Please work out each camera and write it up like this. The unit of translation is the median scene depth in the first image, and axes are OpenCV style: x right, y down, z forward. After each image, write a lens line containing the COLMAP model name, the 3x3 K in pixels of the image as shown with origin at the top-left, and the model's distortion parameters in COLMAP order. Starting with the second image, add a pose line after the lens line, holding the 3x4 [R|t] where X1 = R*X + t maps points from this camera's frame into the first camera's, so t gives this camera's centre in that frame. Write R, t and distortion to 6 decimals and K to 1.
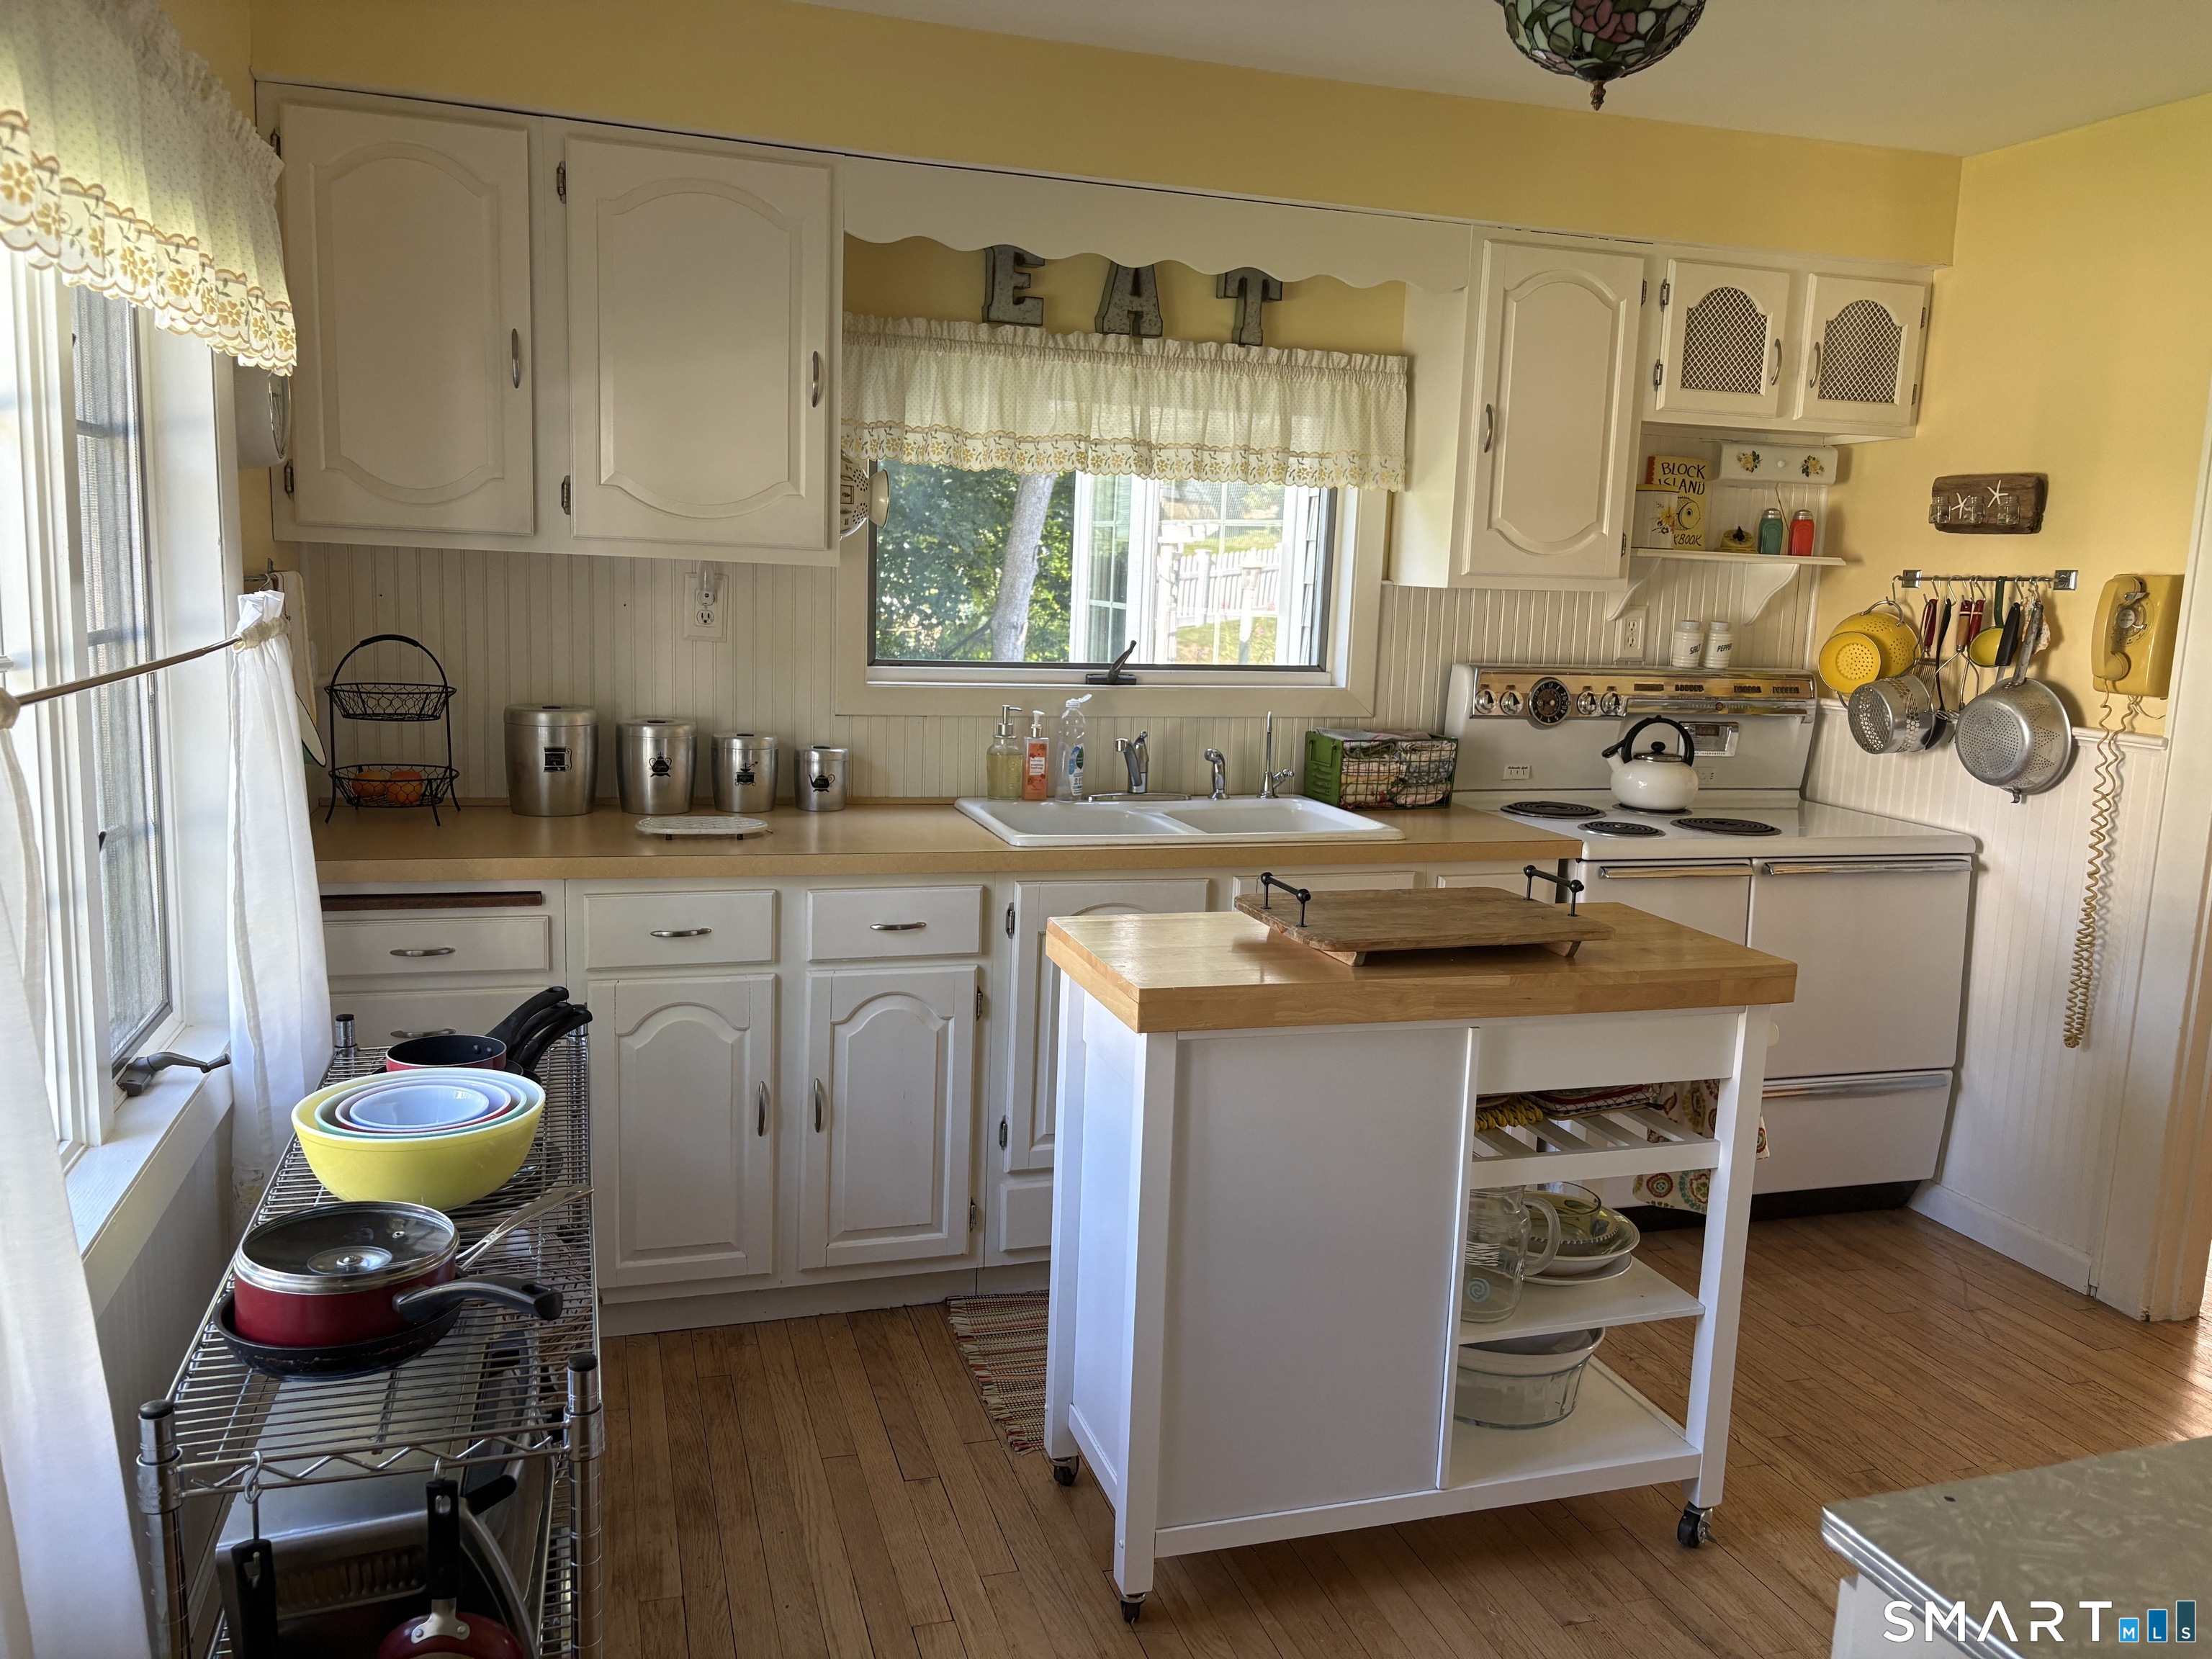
lens RADIAL K [[1677.9, 0, 1106.0], [0, 1677.9, 829.5], [0, 0, 1]] dist [0.008371, -0.001711]
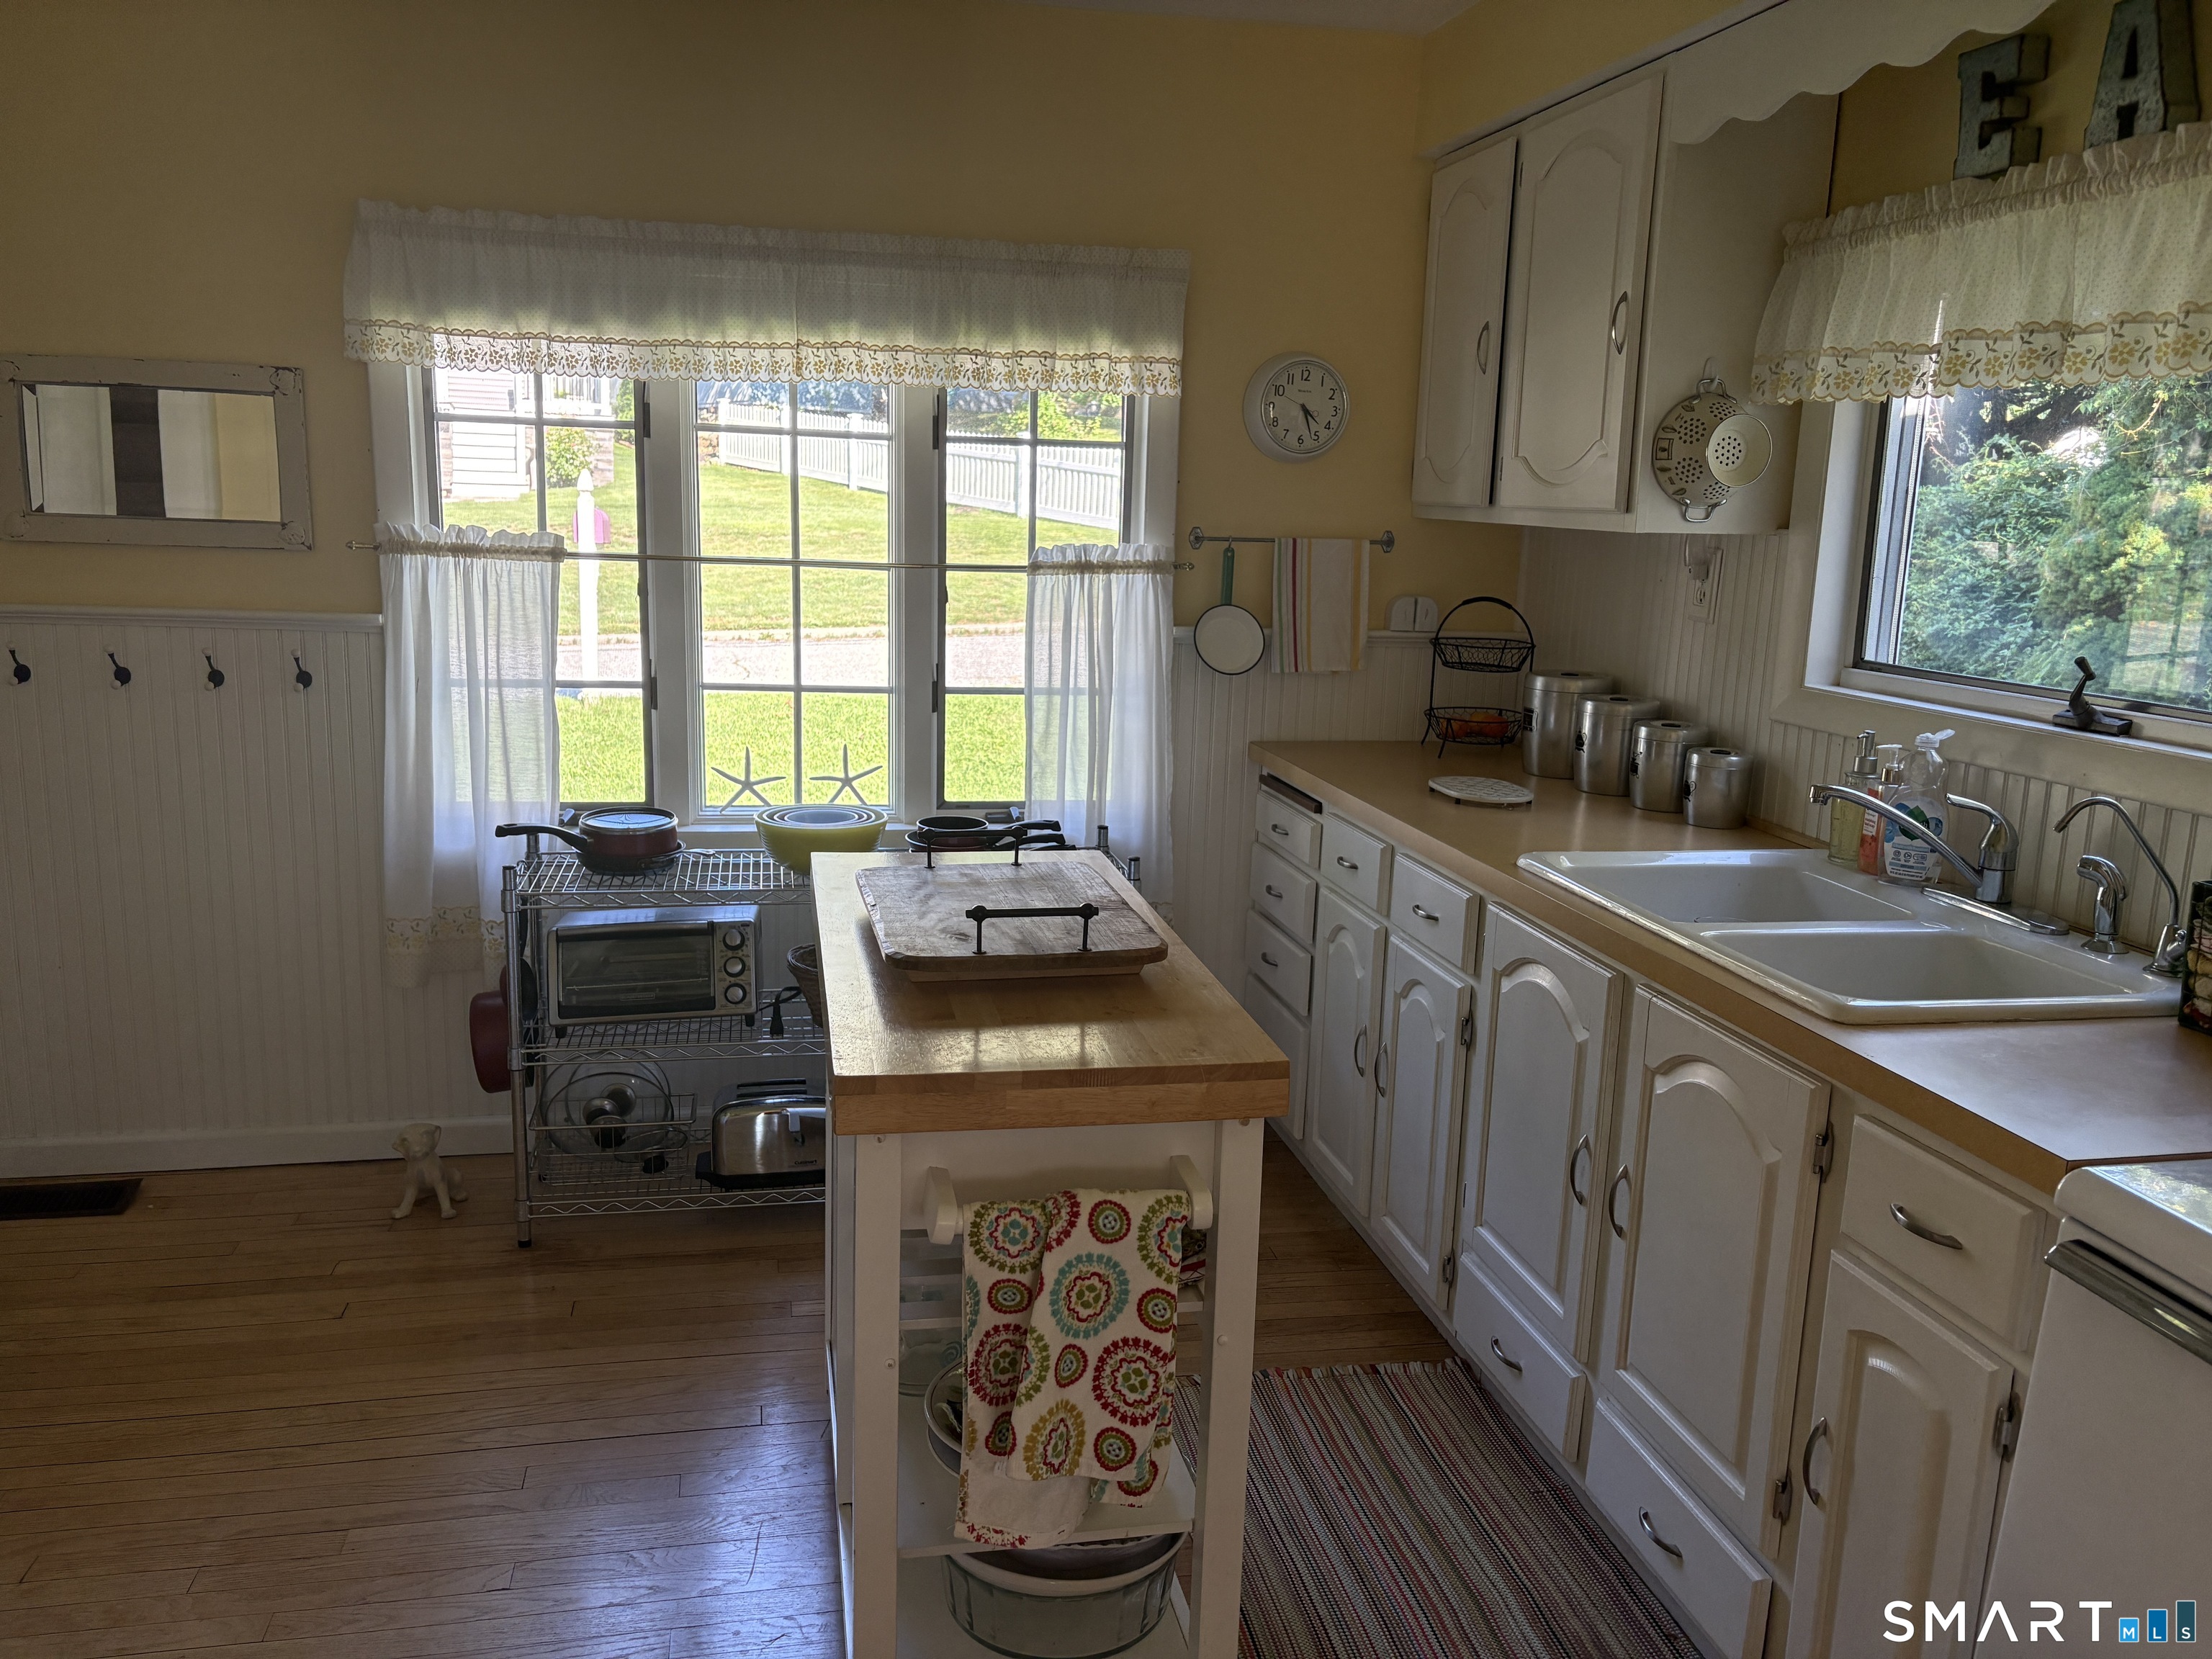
lens RADIAL K [[1677.9, 0, 1106.0], [0, 1677.9, 829.5], [0, 0, 1]] dist [0.008371, -0.001711]
pose [[-0.055118, 0.139645, -0.988666, 0.759904], [-0.203011, 0.967922, 0.148033, -0.080253], [0.977624, 0.208869, -0.025000, 0.801072]]
